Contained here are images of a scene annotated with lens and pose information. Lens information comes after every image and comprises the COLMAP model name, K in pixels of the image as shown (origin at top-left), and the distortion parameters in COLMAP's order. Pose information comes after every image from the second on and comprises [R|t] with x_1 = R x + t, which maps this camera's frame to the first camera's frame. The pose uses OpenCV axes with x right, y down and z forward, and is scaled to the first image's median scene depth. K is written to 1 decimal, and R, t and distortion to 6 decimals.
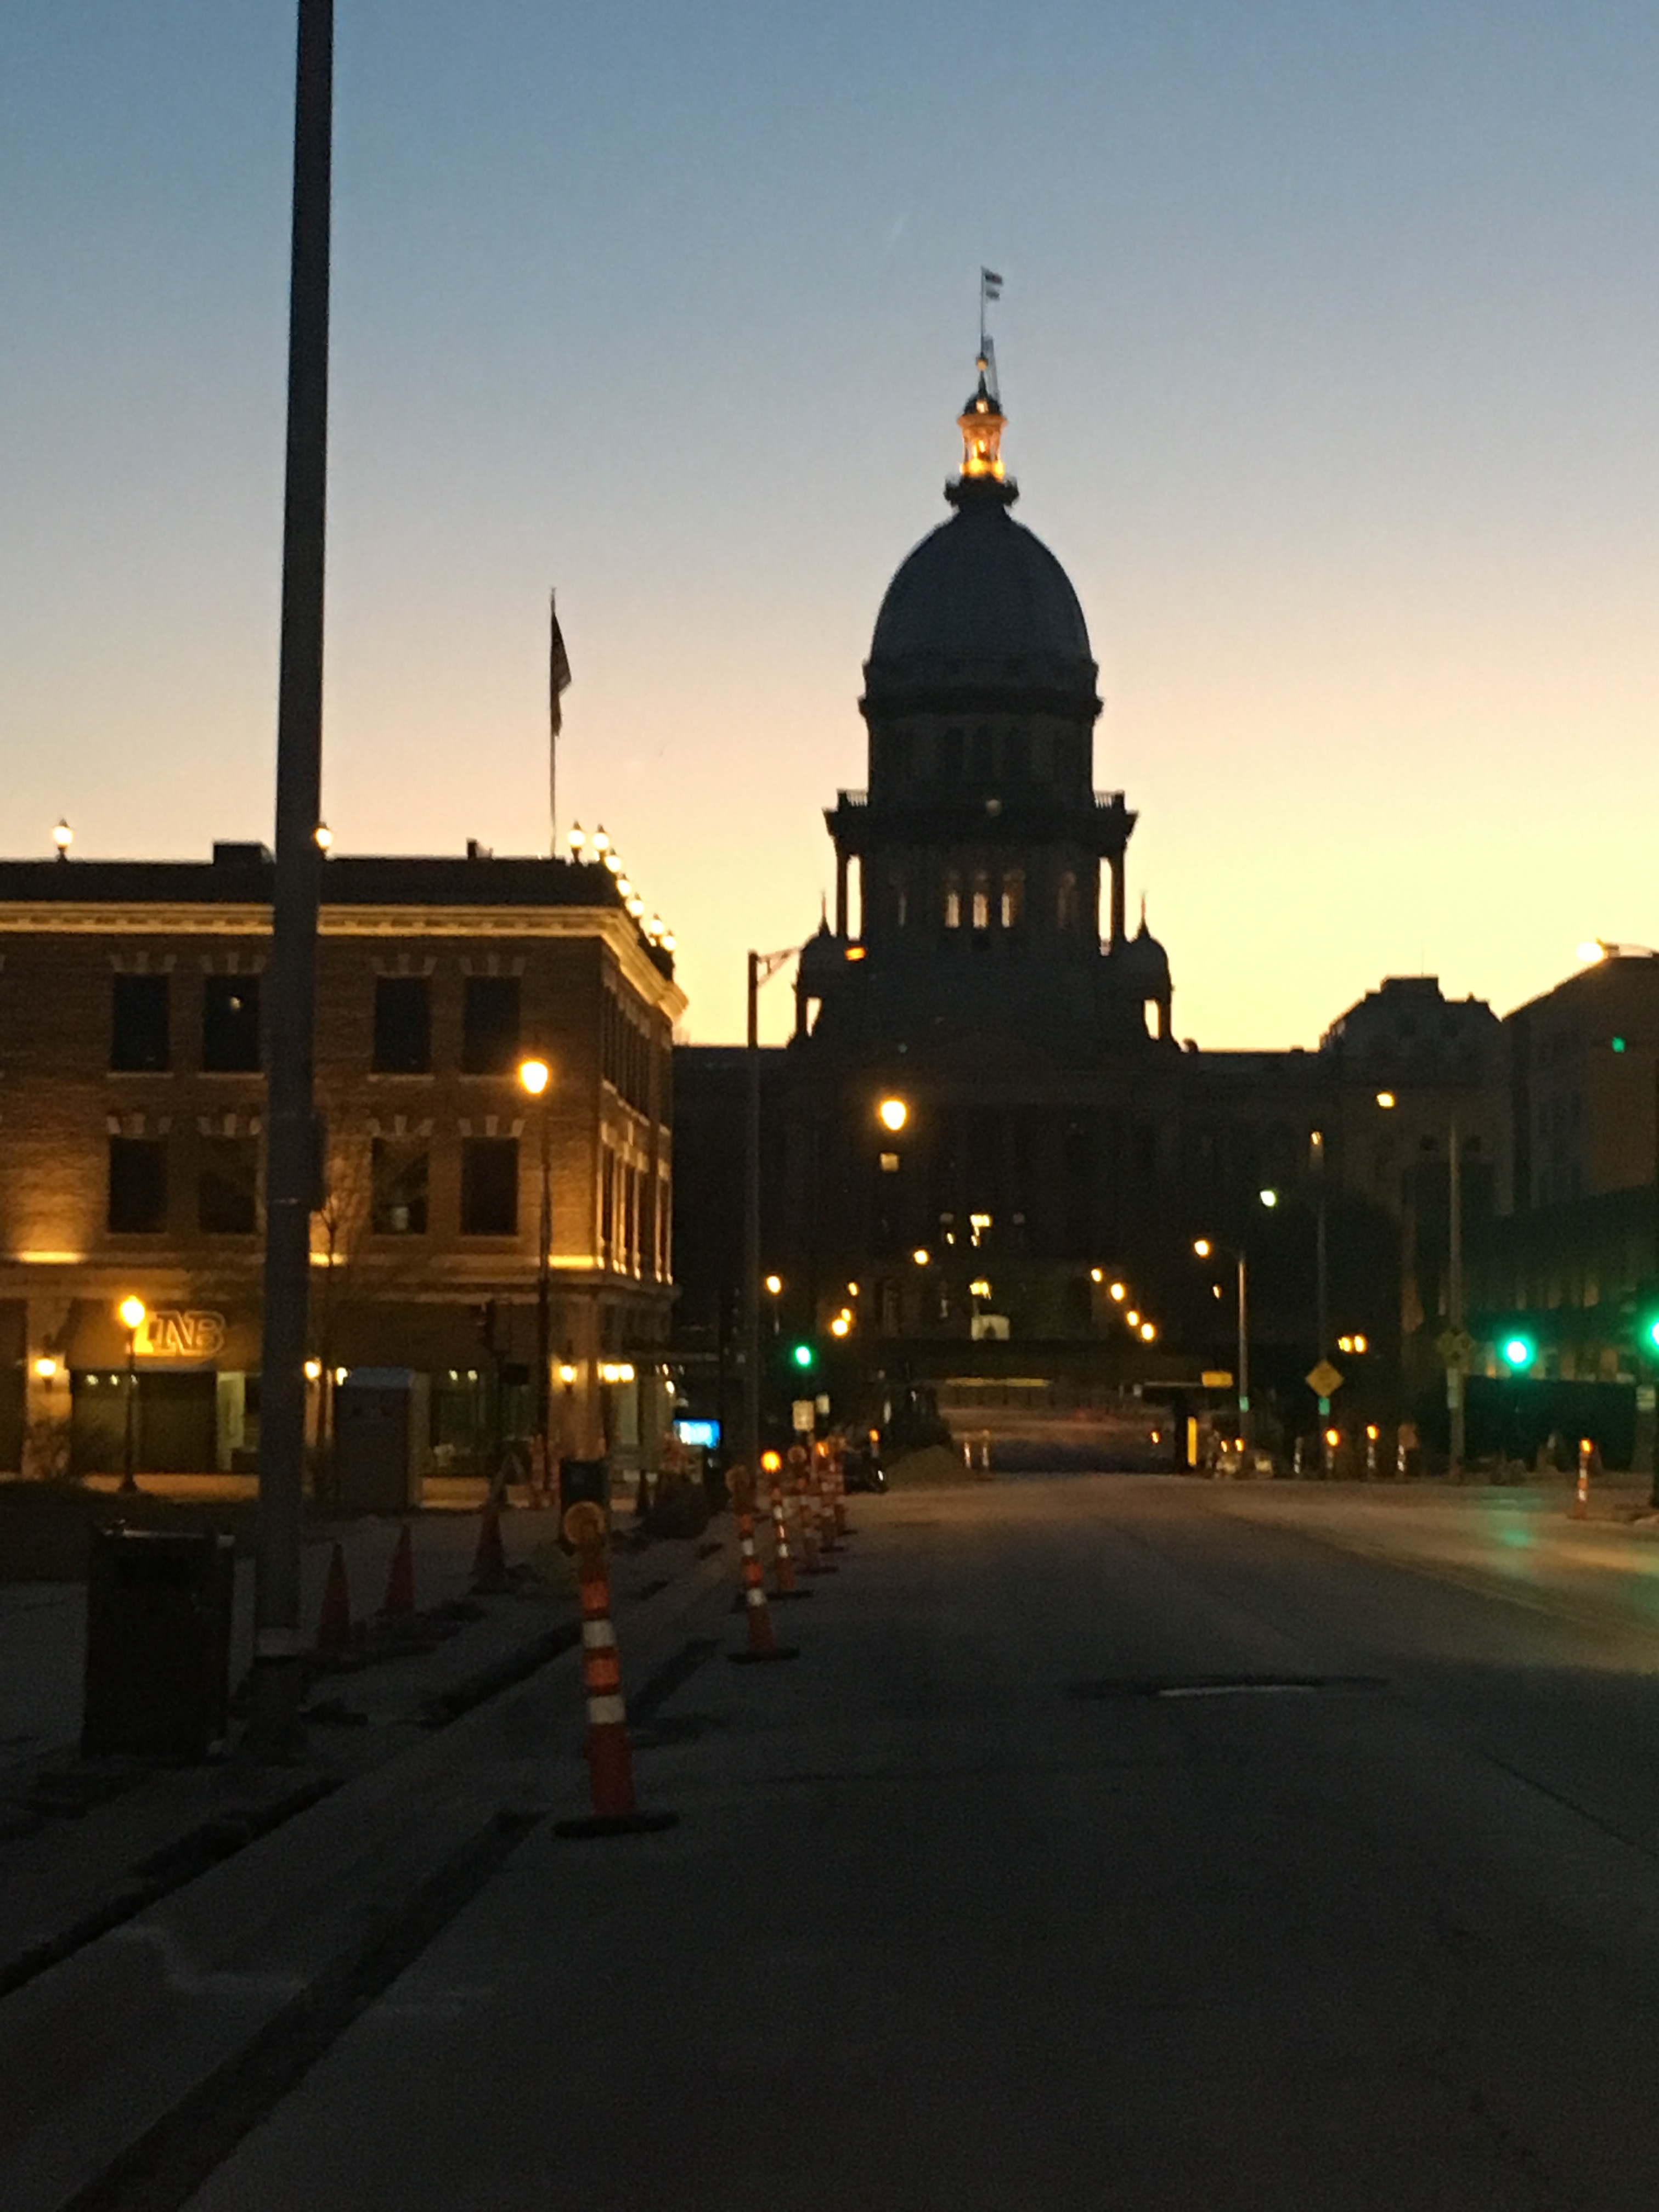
lens RADIAL K [[3445.4, 0, 820.7], [0, 3445.4, 1087.9], [0, 0, 1]] dist [-0.041979, 0.000000]
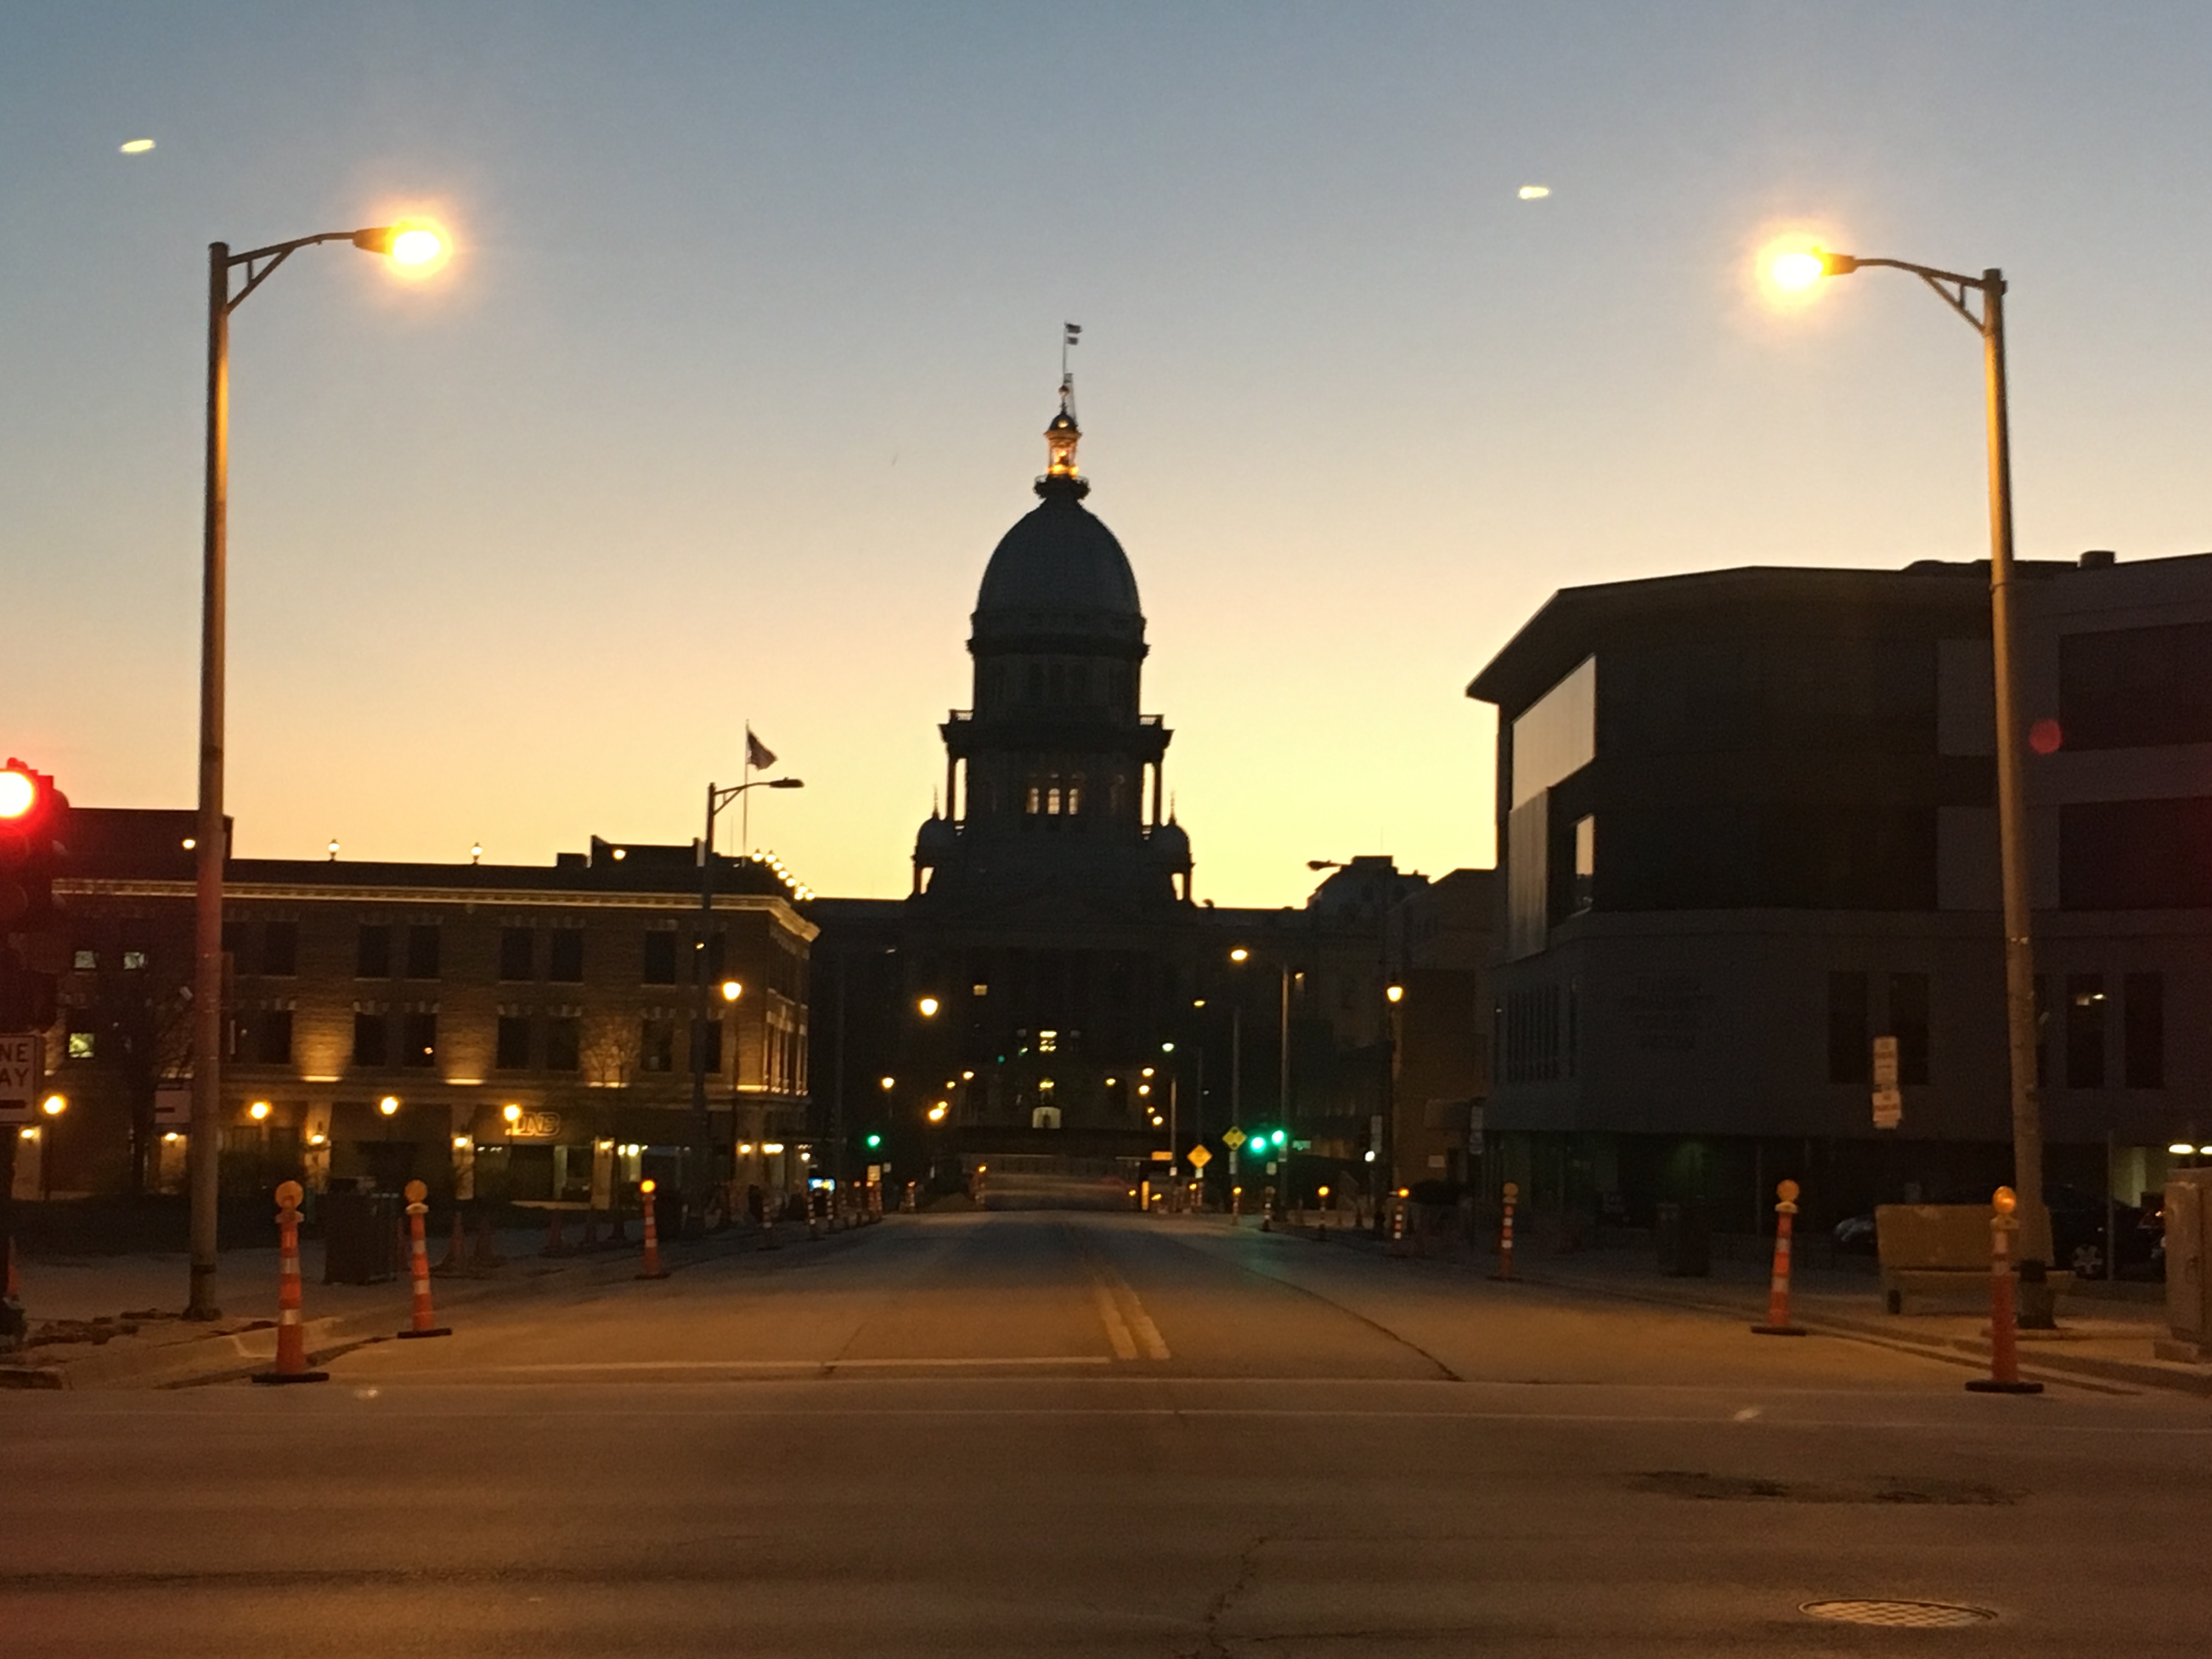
lens RADIAL K [[2972.6, 0, 1126.2], [0, 2972.6, 740.3], [0, 0, 1]] dist [-0.038137, 0.000000]
pose [[0.998253, 0.019385, 0.055814, 0.030276], [-0.016399, 0.998434, -0.053478, -0.044312], [-0.056763, 0.052470, 0.997008, -0.501097]]
